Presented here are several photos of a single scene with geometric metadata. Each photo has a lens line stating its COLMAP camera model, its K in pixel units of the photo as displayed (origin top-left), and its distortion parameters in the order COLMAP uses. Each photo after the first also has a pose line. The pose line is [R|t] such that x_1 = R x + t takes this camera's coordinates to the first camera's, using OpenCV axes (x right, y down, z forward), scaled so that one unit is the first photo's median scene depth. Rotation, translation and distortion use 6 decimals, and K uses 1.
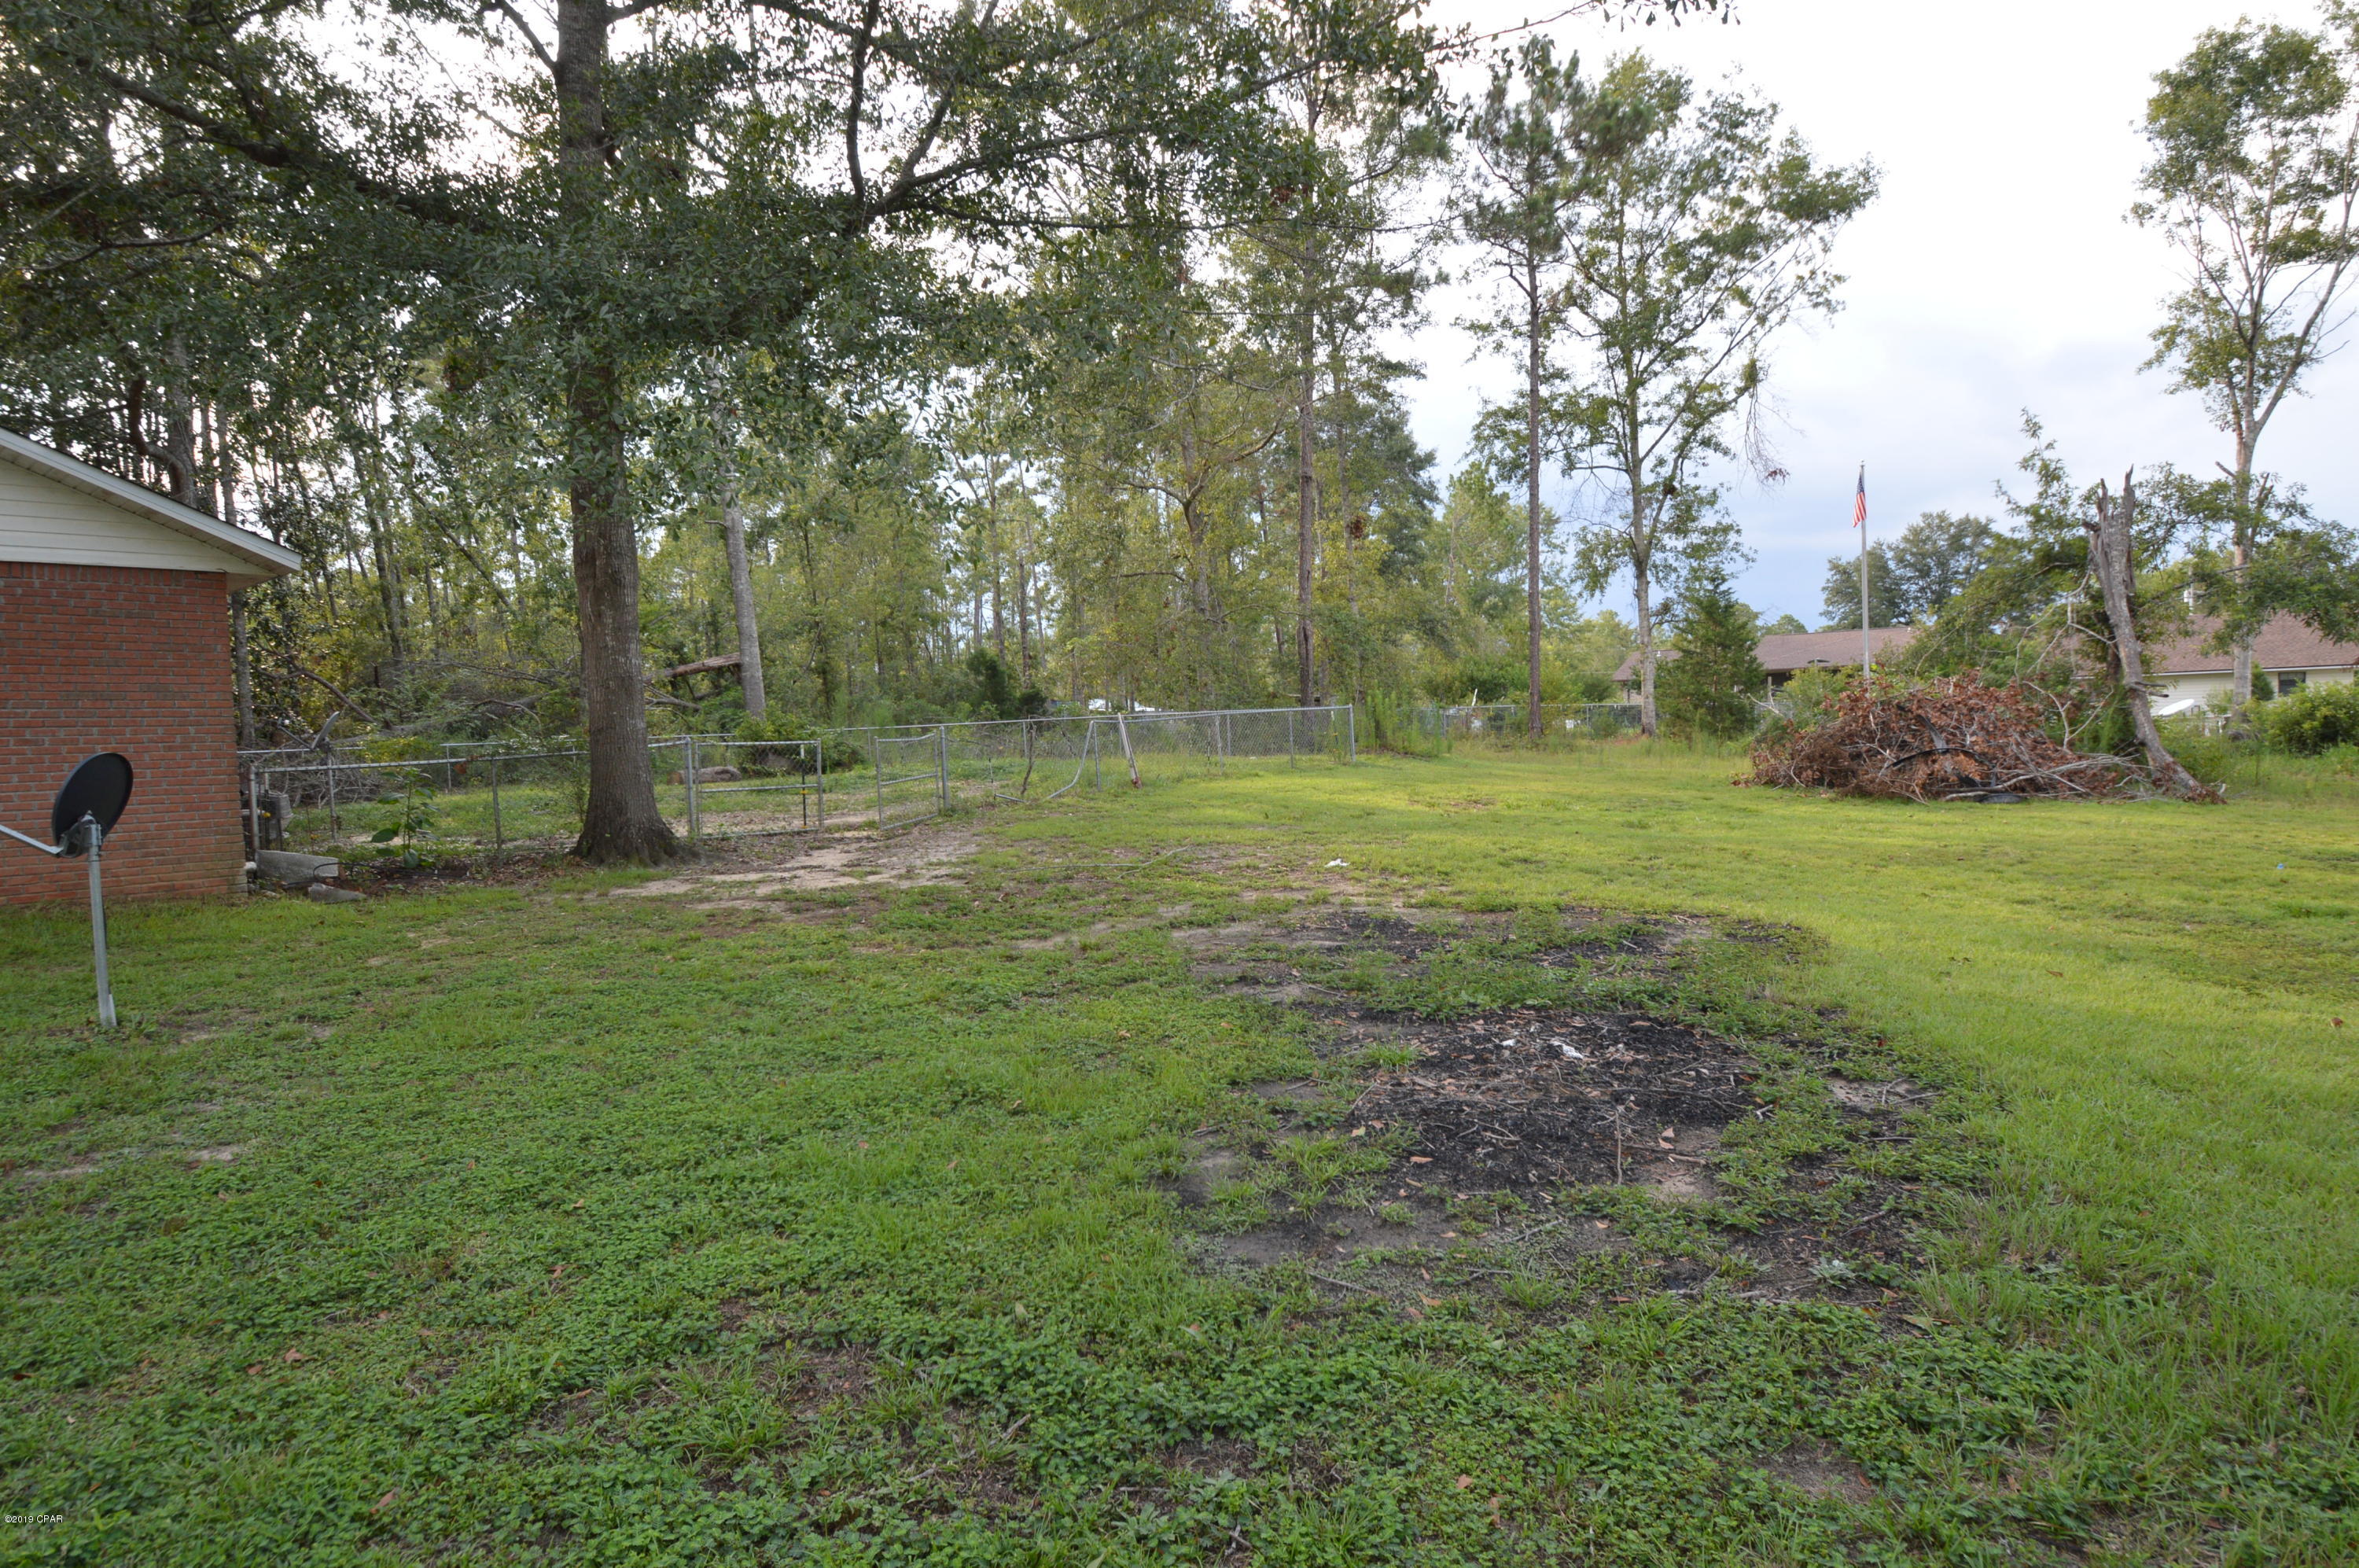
lens RADIAL K [[1261.0, 0, 1178.1], [0, 1261.0, 782.6], [0, 0, 1]] dist [-0.001085, 0.000080]
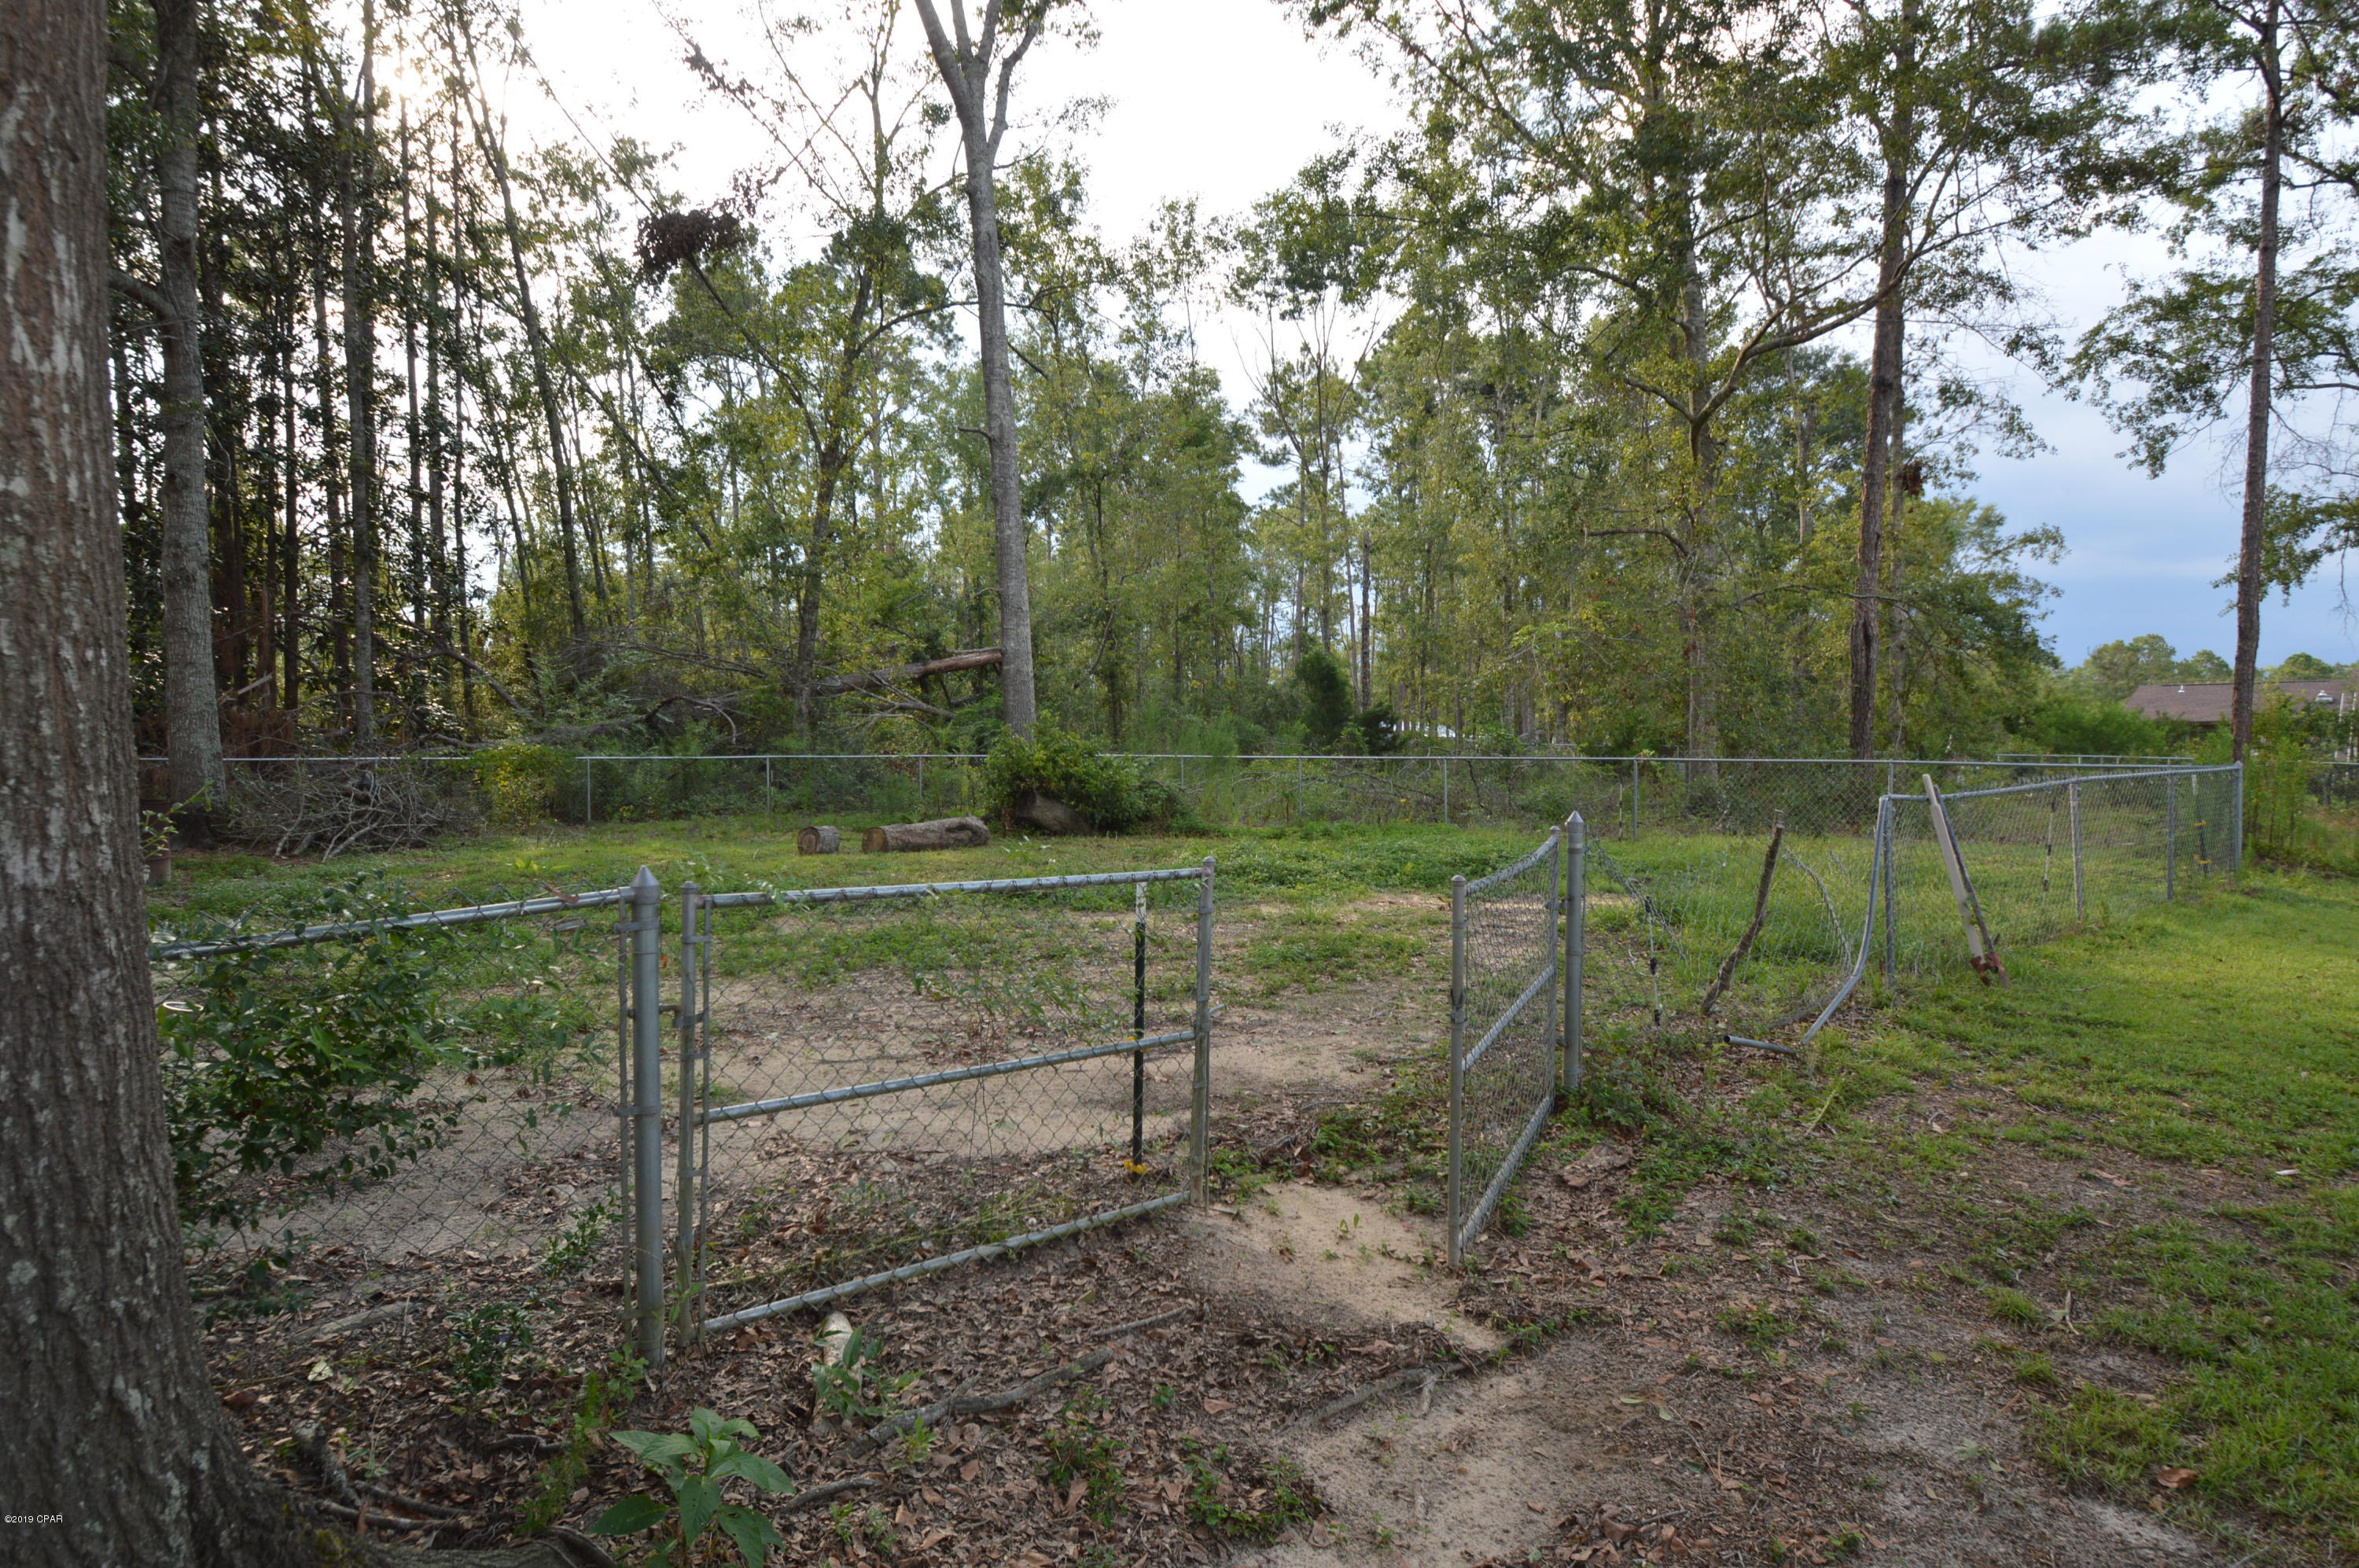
lens RADIAL K [[1261.0, 0, 1180.0], [0, 1261.0, 784.2], [0, 0, 1]] dist [-0.001085, 0.000080]
pose [[0.978707, 0.047921, -0.199591, -0.088282], [-0.050568, 0.998687, -0.008180, -0.018292], [0.198937, 0.018098, 0.979845, 0.271862]]
